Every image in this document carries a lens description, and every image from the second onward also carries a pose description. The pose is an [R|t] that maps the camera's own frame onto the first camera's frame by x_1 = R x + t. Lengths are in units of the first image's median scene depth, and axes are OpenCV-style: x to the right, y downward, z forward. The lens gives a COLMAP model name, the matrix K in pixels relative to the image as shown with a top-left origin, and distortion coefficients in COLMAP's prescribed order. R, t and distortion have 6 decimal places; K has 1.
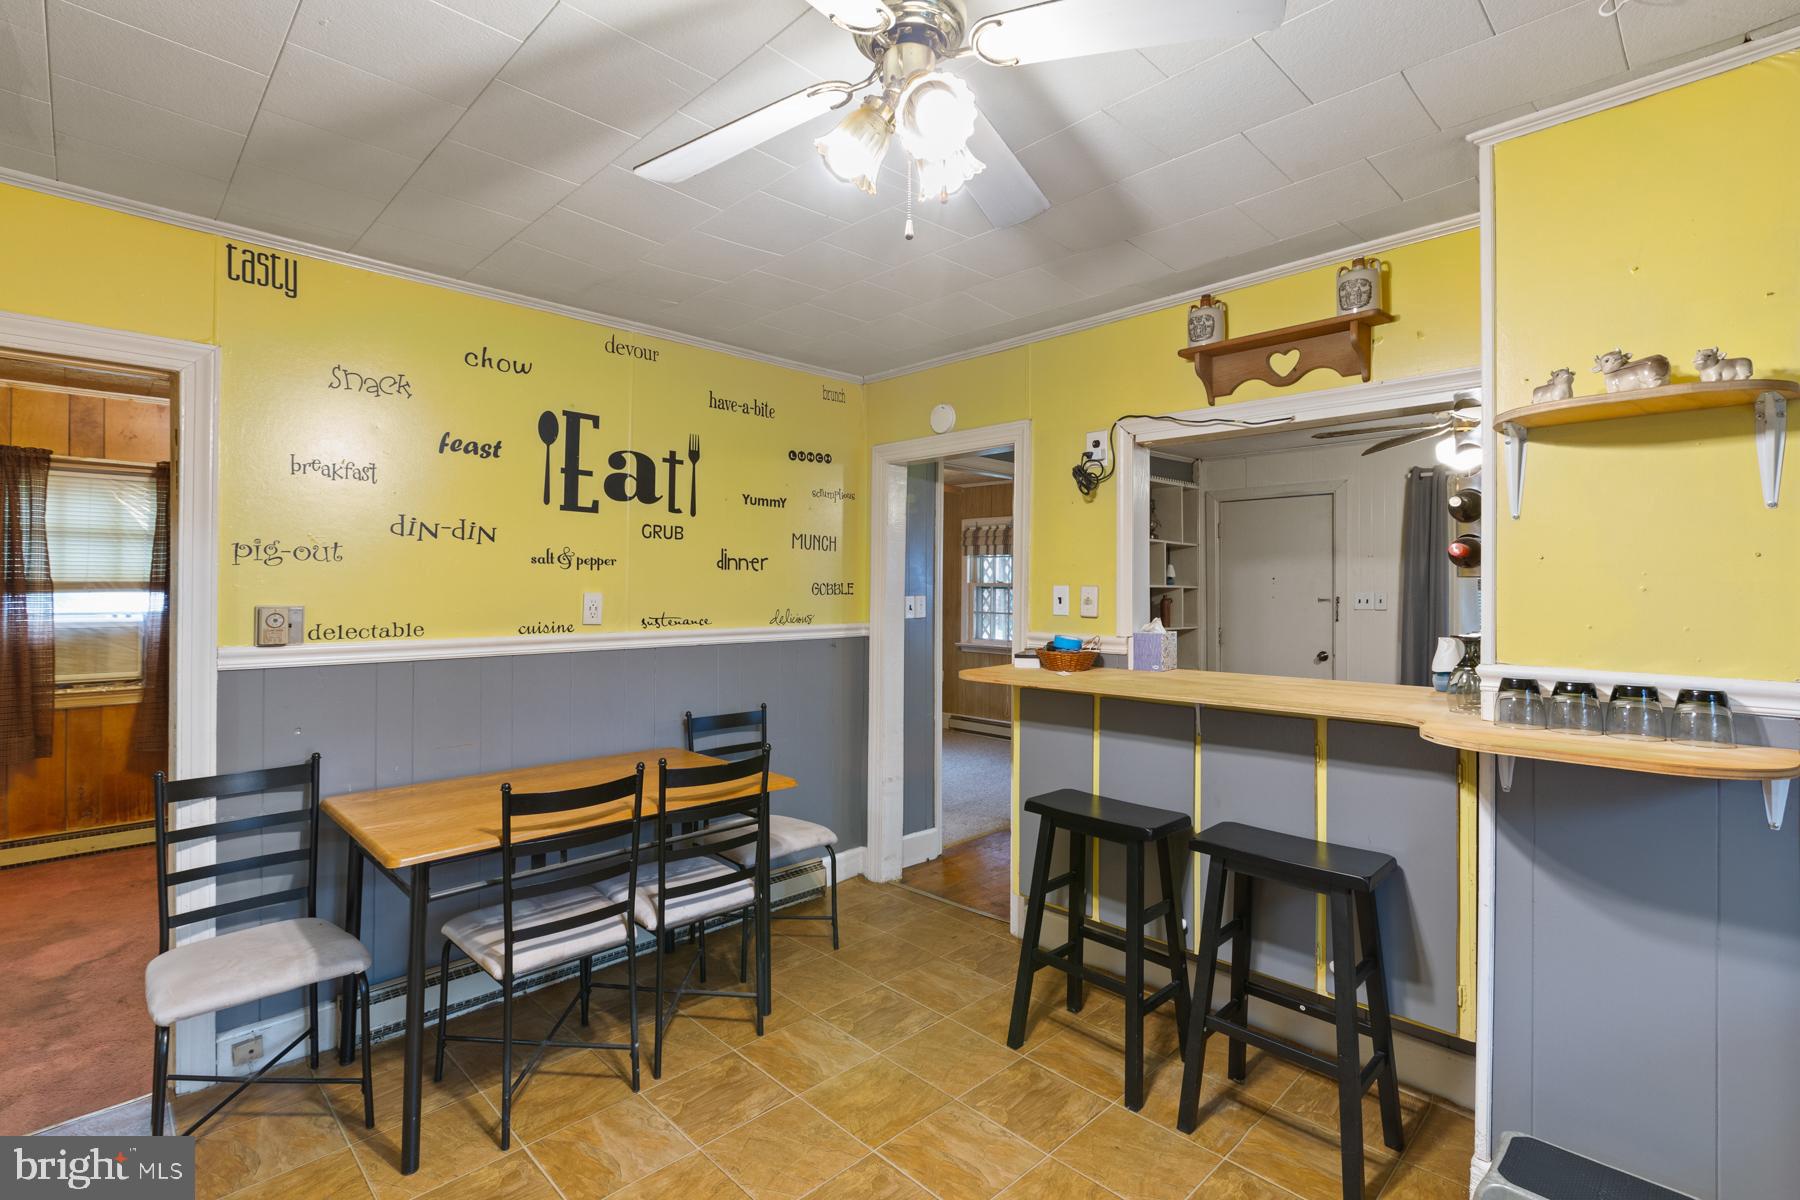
lens RADIAL K [[819.5, 0, 887.7], [0, 819.5, 584.8], [0, 0, 1]] dist [0.005859, 0.000077]
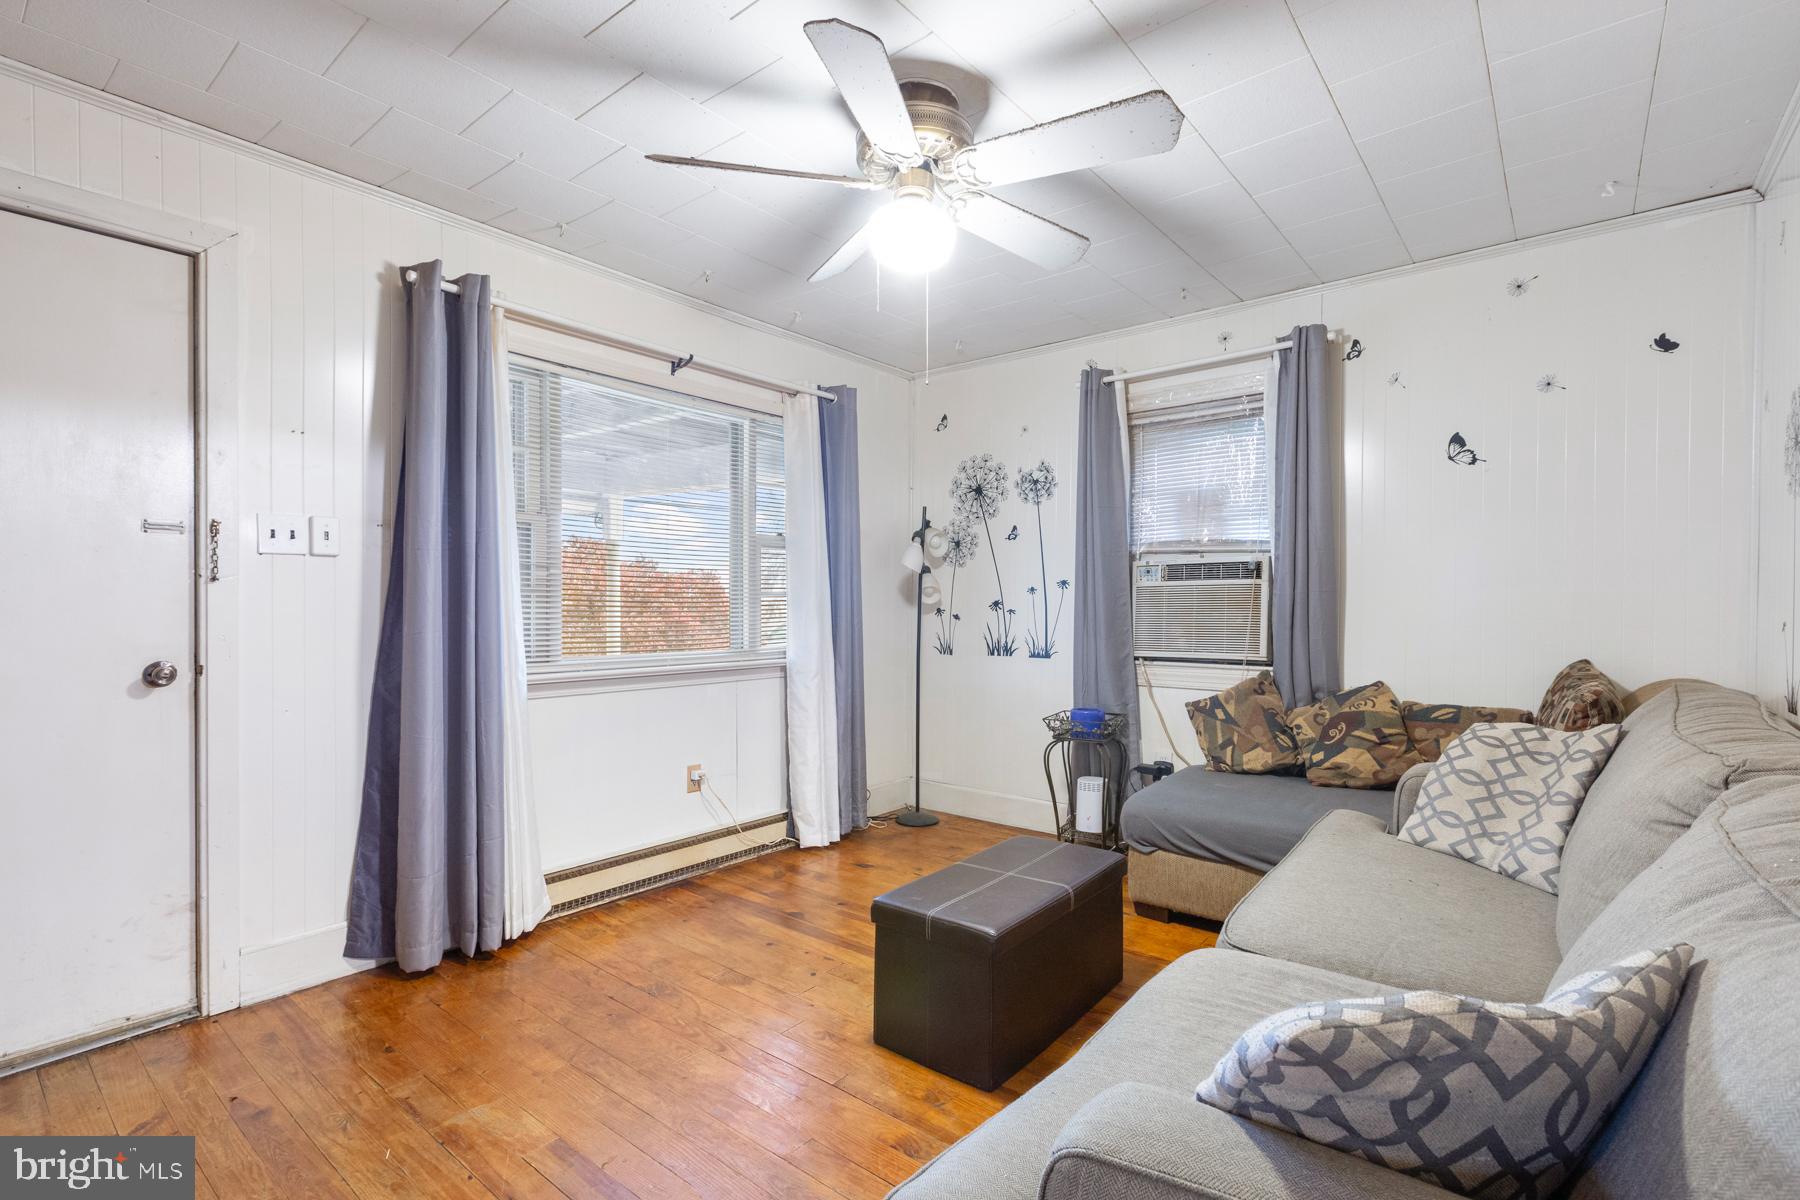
lens RADIAL K [[819.5, 0, 899.0], [0, 819.5, 608.9], [0, 0, 1]] dist [0.005859, 0.000077]
pose [[-0.111519, -0.014856, 0.993651, 0.260715], [-0.009173, 0.999861, 0.013920, 0.111677], [-0.993720, -0.007563, -0.111639, 1.620734]]
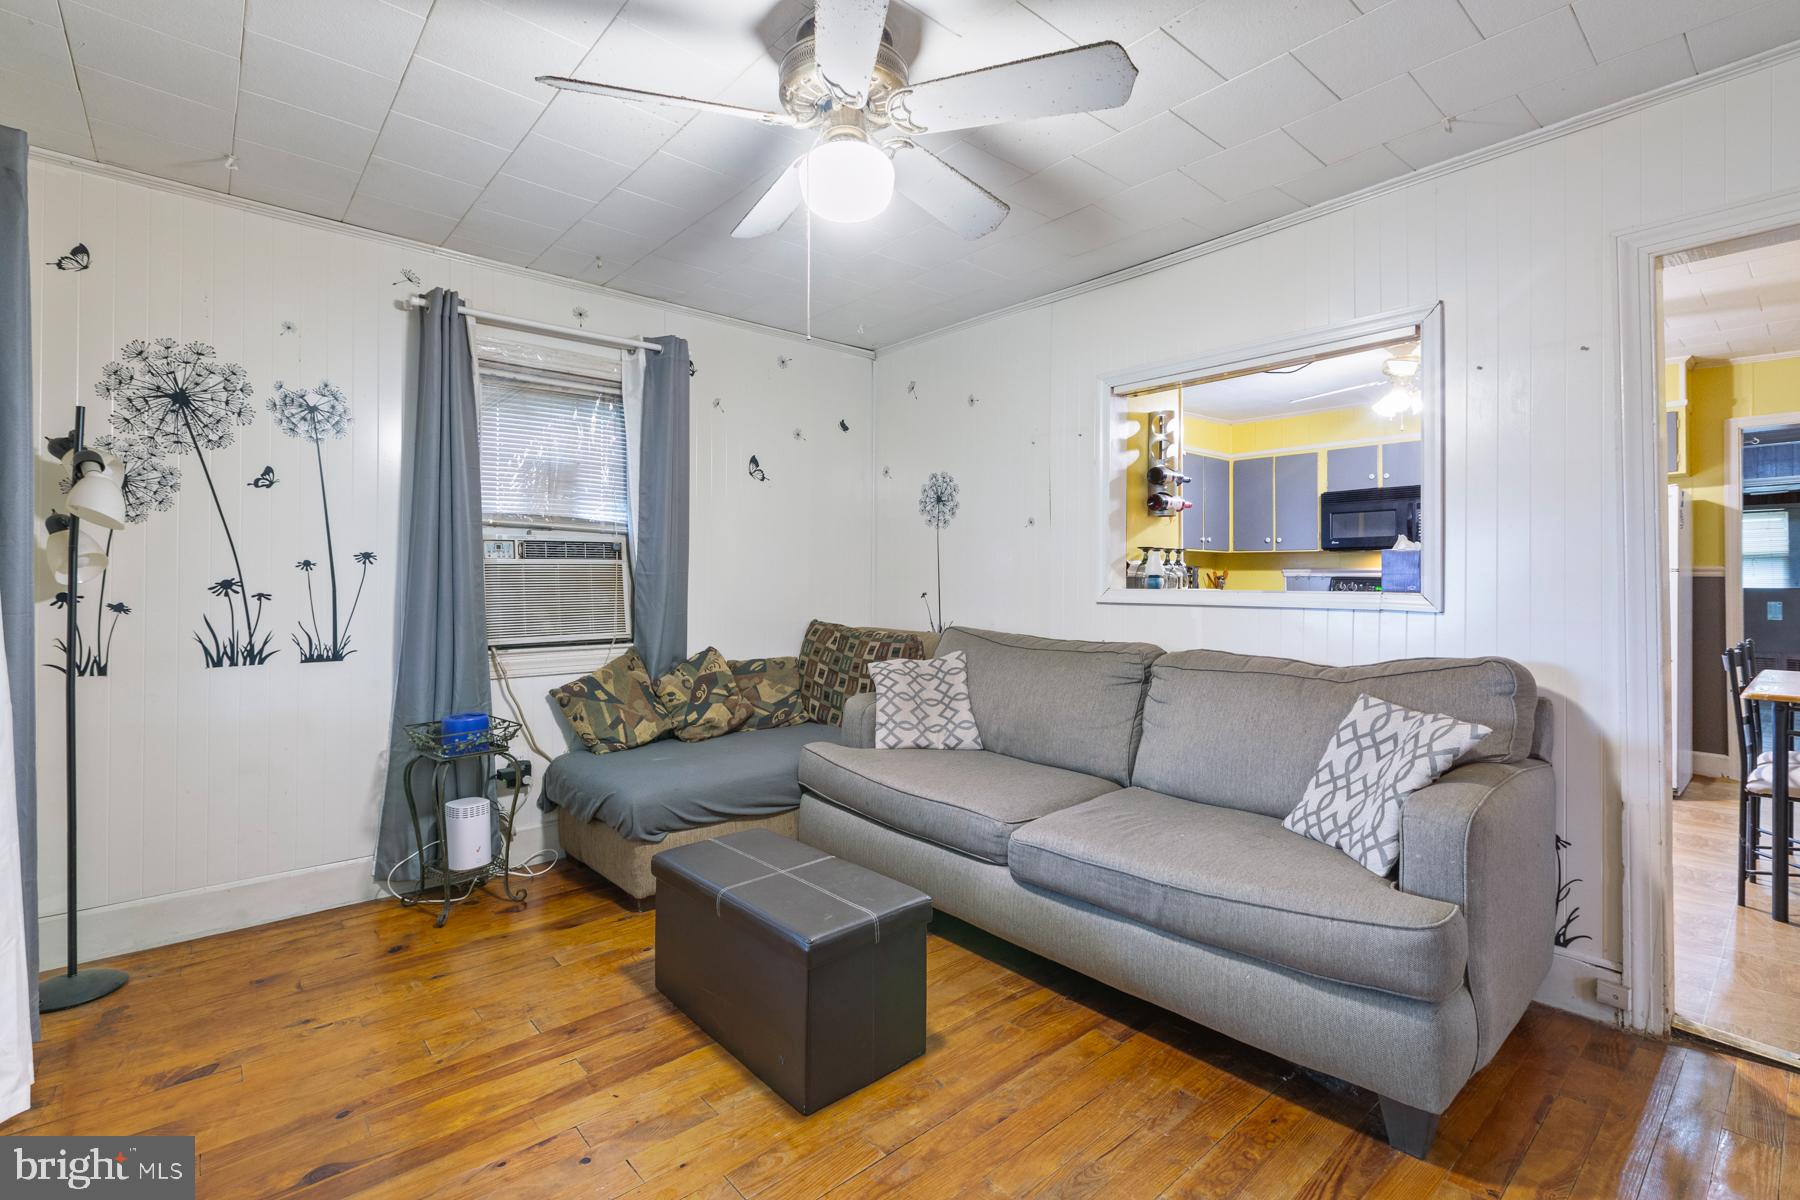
lens RADIAL K [[819.5, 0, 892.0], [0, 819.5, 573.2], [0, 0, 1]] dist [0.005859, 0.000077]
pose [[-0.997743, -0.007109, 0.066778, 0.975898], [-0.008259, 0.999822, -0.016961, 0.118832], [-0.066645, -0.017474, -0.997624, 2.245262]]
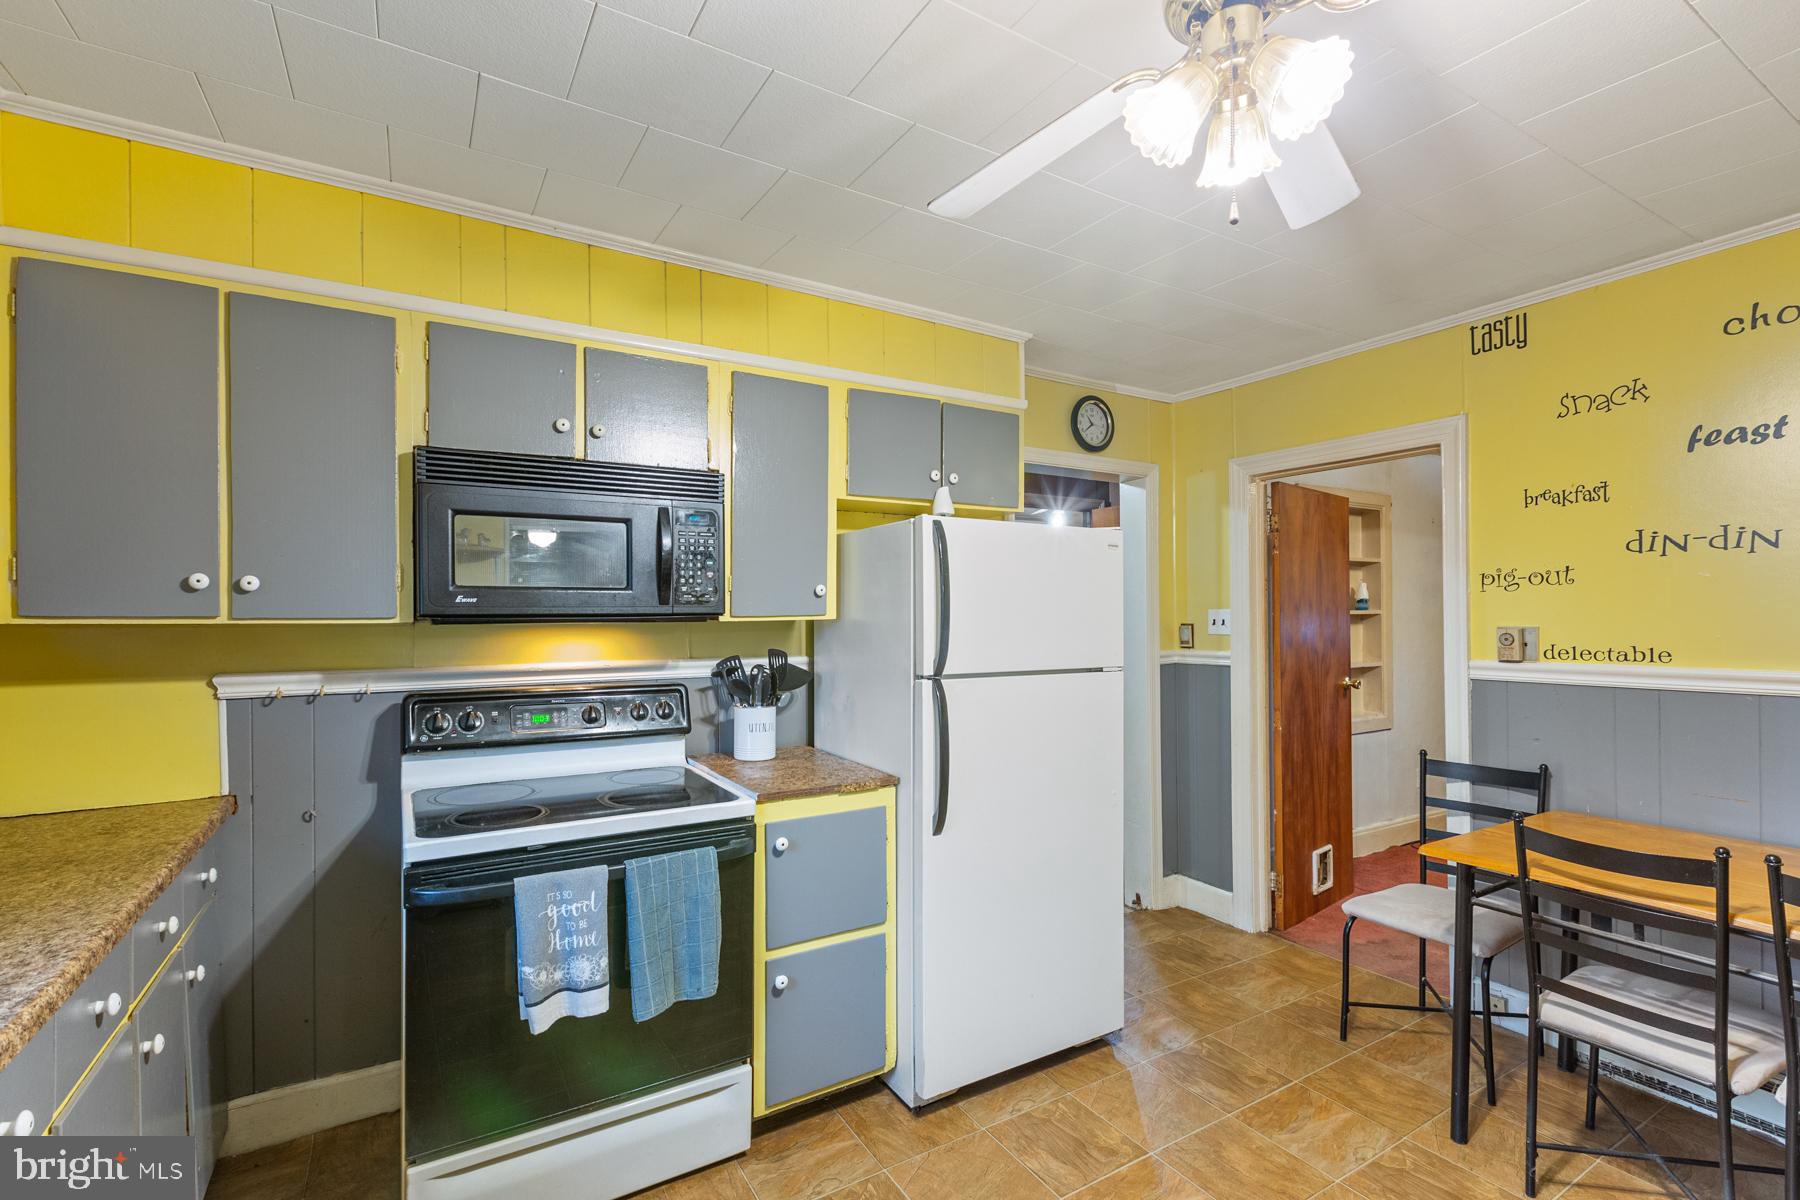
lens RADIAL K [[819.5, 0, 903.9], [0, 819.5, 611.5], [0, 0, 1]] dist [0.005859, 0.000077]
pose [[-0.224242, -0.007998, -0.974501, 0.552982], [0.011043, 0.999881, -0.010747, 0.008060], [0.974471, -0.013172, -0.224127, 0.446569]]
